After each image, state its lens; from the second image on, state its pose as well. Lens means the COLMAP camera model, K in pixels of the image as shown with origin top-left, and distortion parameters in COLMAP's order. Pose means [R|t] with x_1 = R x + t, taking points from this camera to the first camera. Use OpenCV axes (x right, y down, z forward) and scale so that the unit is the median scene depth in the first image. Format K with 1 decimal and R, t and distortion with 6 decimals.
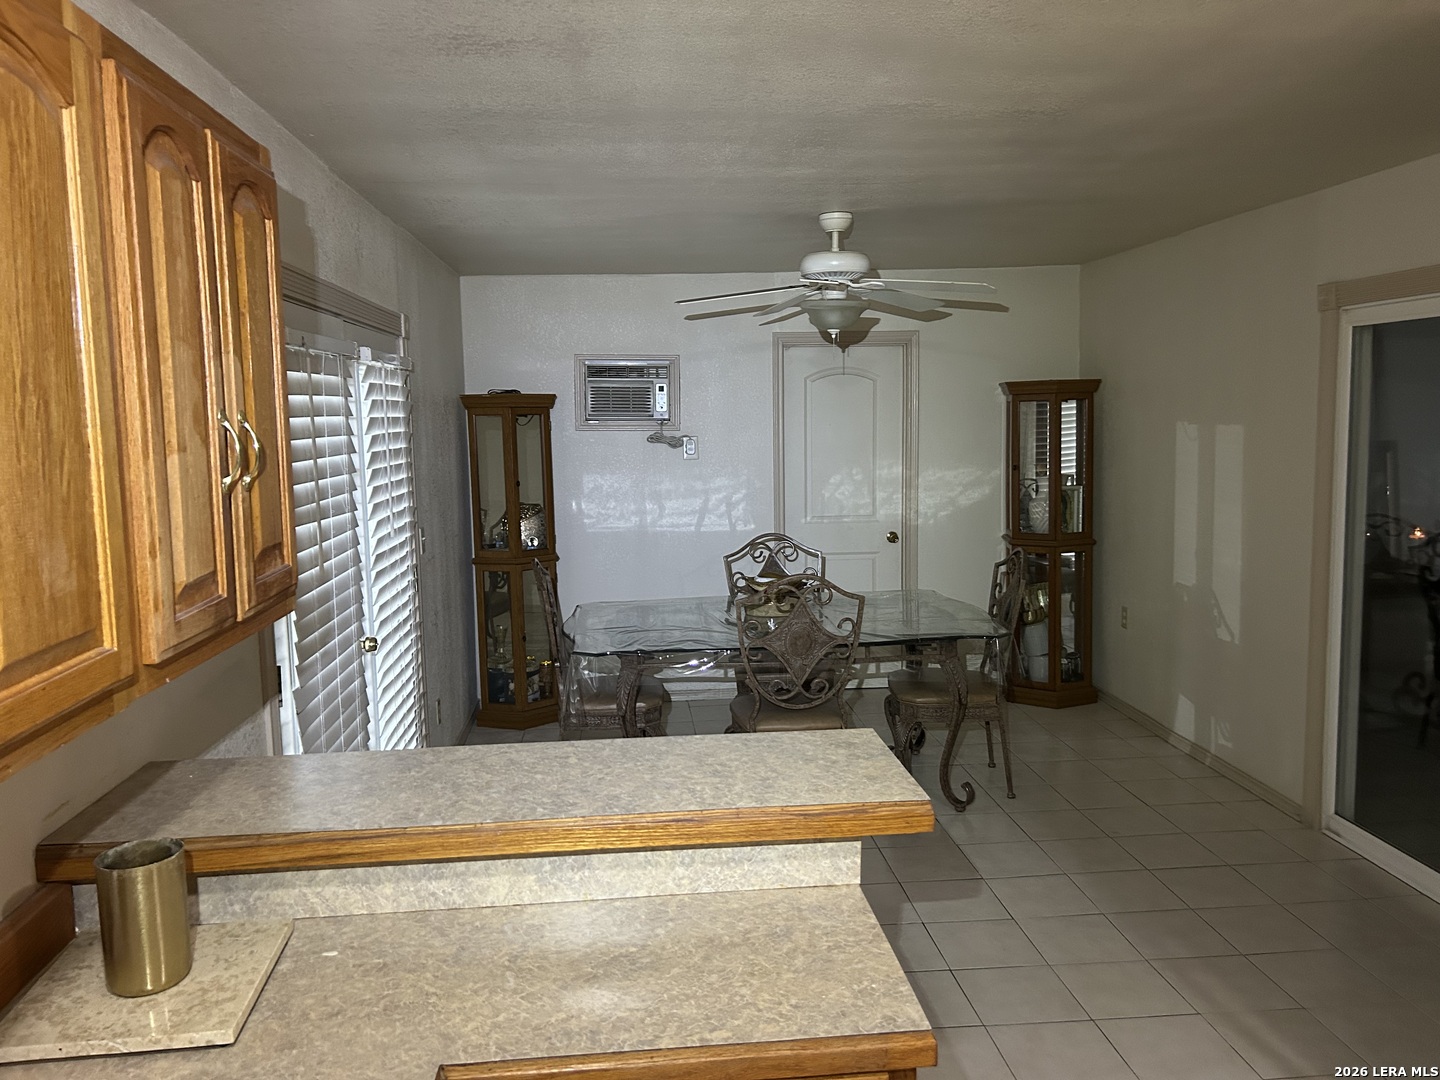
lens RADIAL K [[1096.6, 0, 716.1], [0, 1096.6, 542.0], [0, 0, 1]] dist [0.058908, -0.052000]
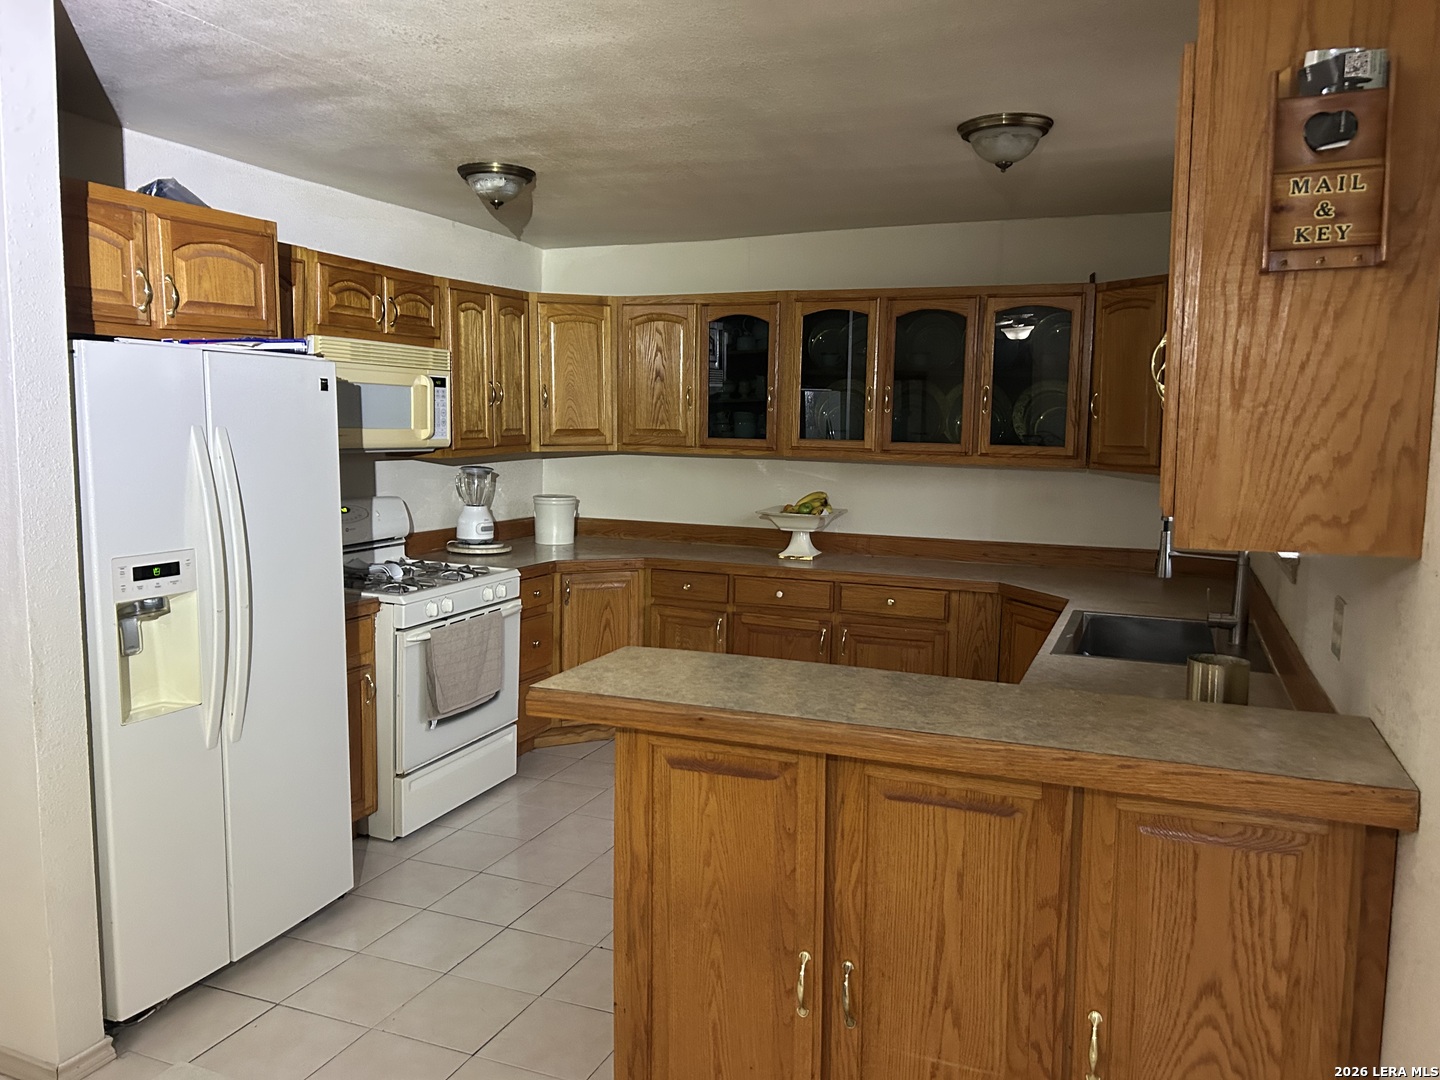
lens RADIAL K [[1083.1, 0, 735.1], [0, 1083.1, 534.4], [0, 0, 1]] dist [0.095548, -0.108344]
pose [[-0.897291, -0.033014, 0.440203, -0.415996], [0.061289, 0.978225, 0.198292, -0.125672], [-0.437164, 0.204905, -0.875729, 1.743824]]
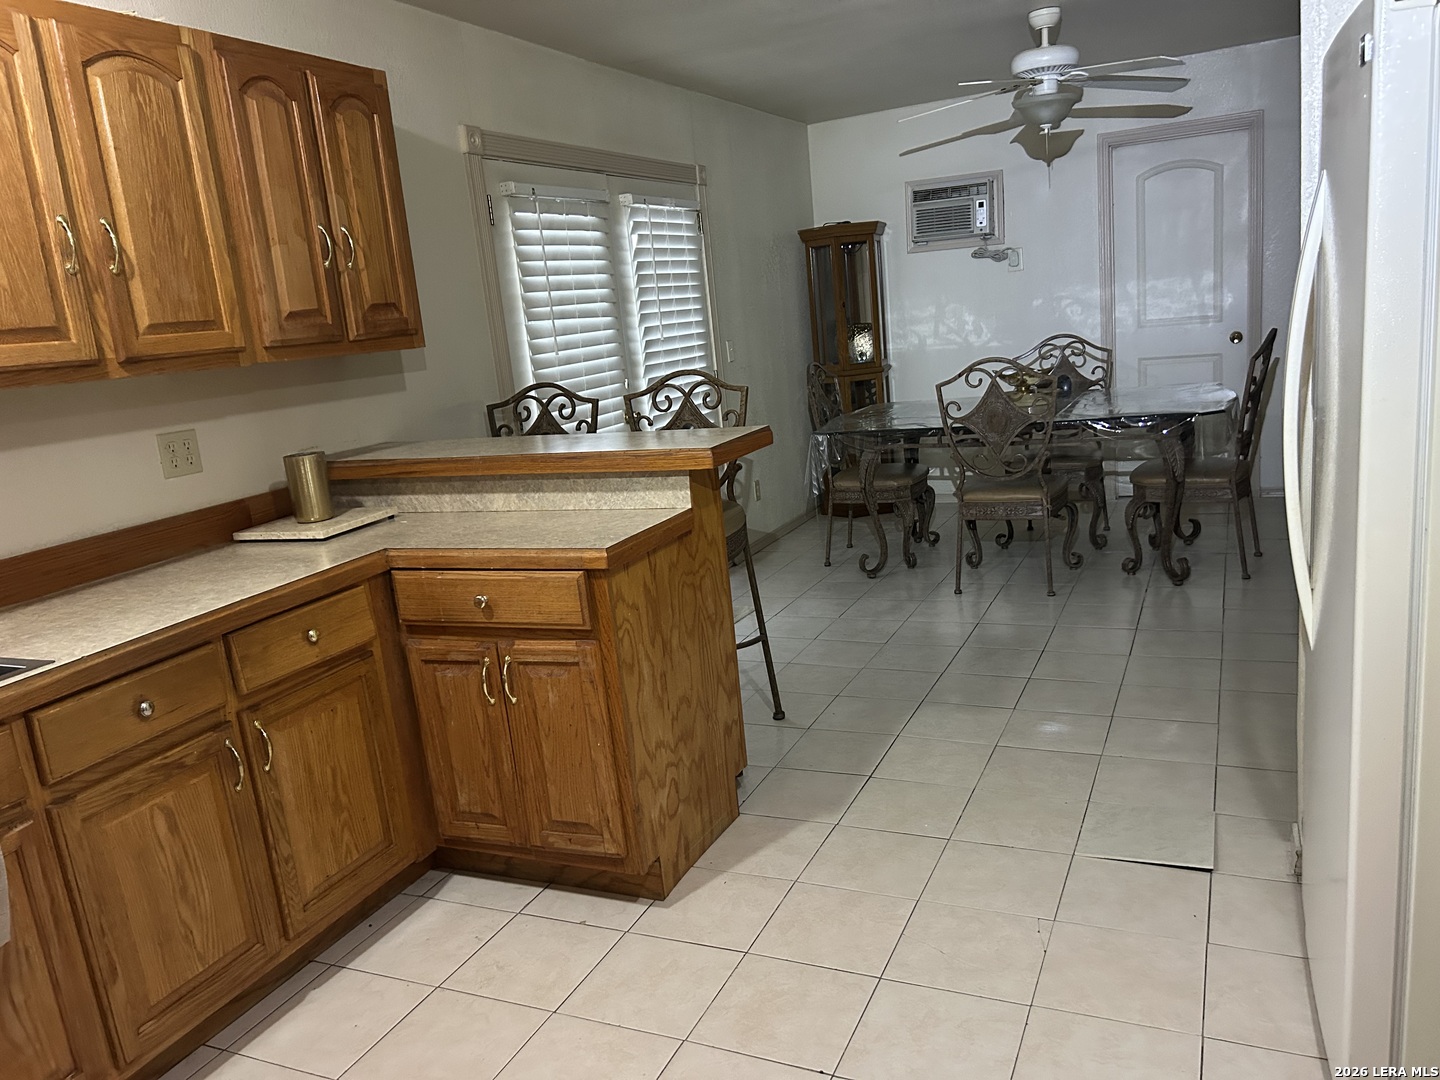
lens RADIAL K [[1096.6, 0, 716.1], [0, 1096.6, 542.0], [0, 0, 1]] dist [0.058908, -0.052000]
pose [[0.866517, 0.039077, -0.497616, 0.843083], [0.023021, 0.992741, 0.118045, 0.162699], [0.498617, -0.113744, 0.859327, -0.273000]]
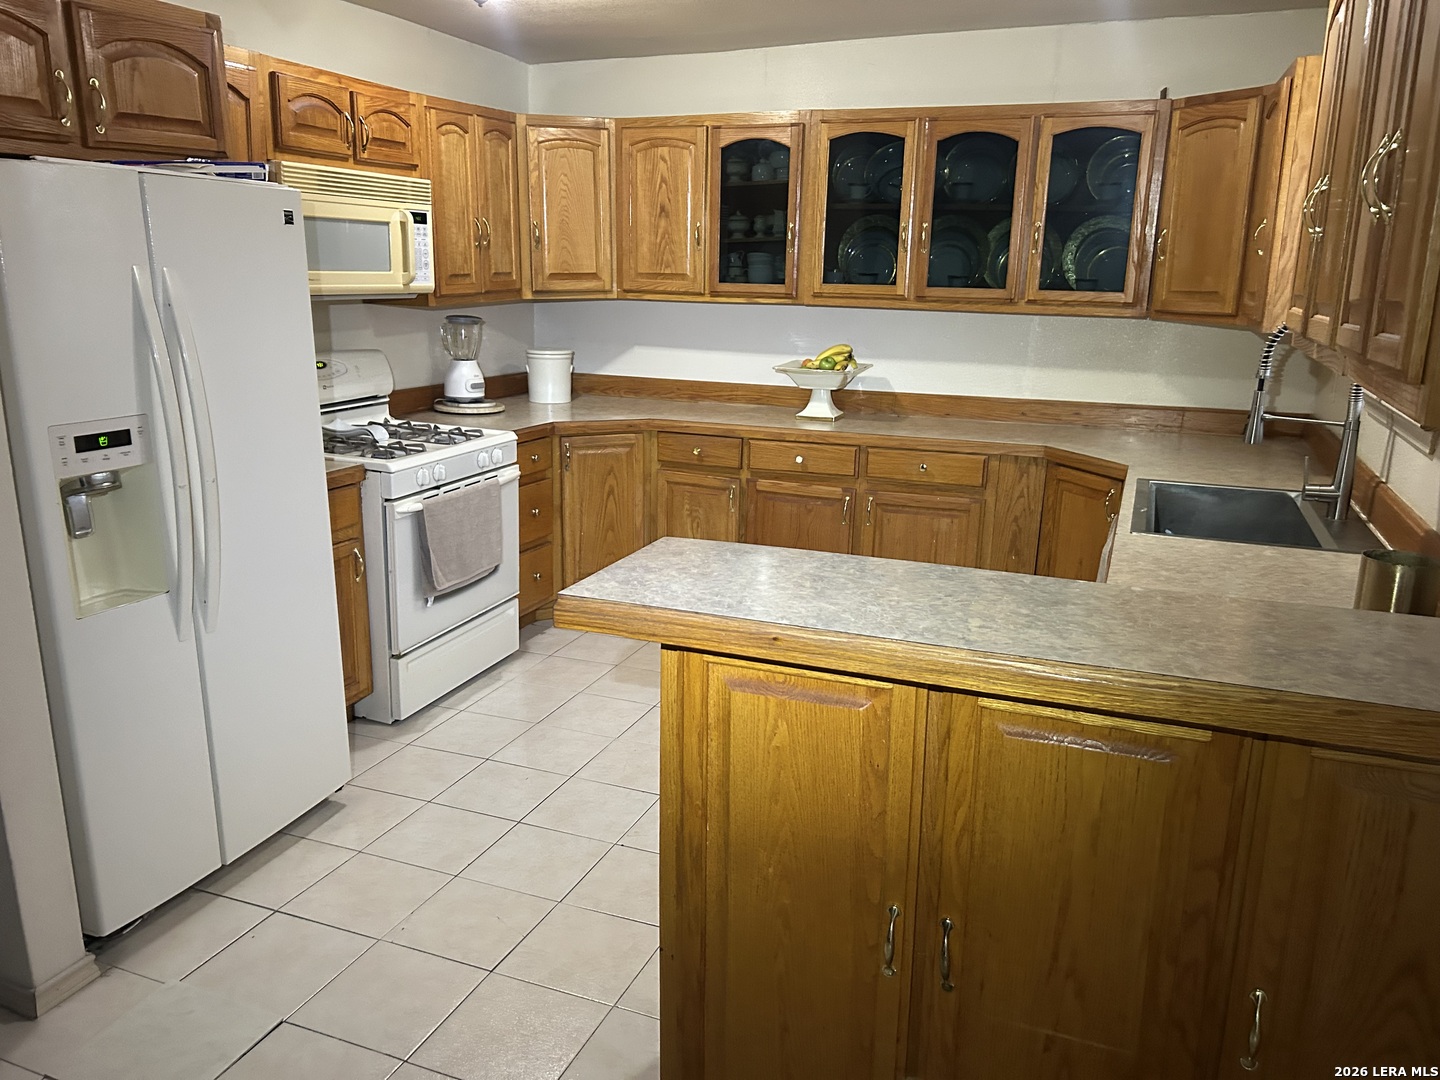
lens RADIAL K [[1096.6, 0, 716.1], [0, 1096.6, 542.0], [0, 0, 1]] dist [0.058908, -0.052000]
pose [[-0.895443, -0.095177, 0.434883, -0.279258], [0.061763, 0.940871, 0.333087, -0.105114], [-0.440871, 0.325120, -0.836618, 1.609100]]
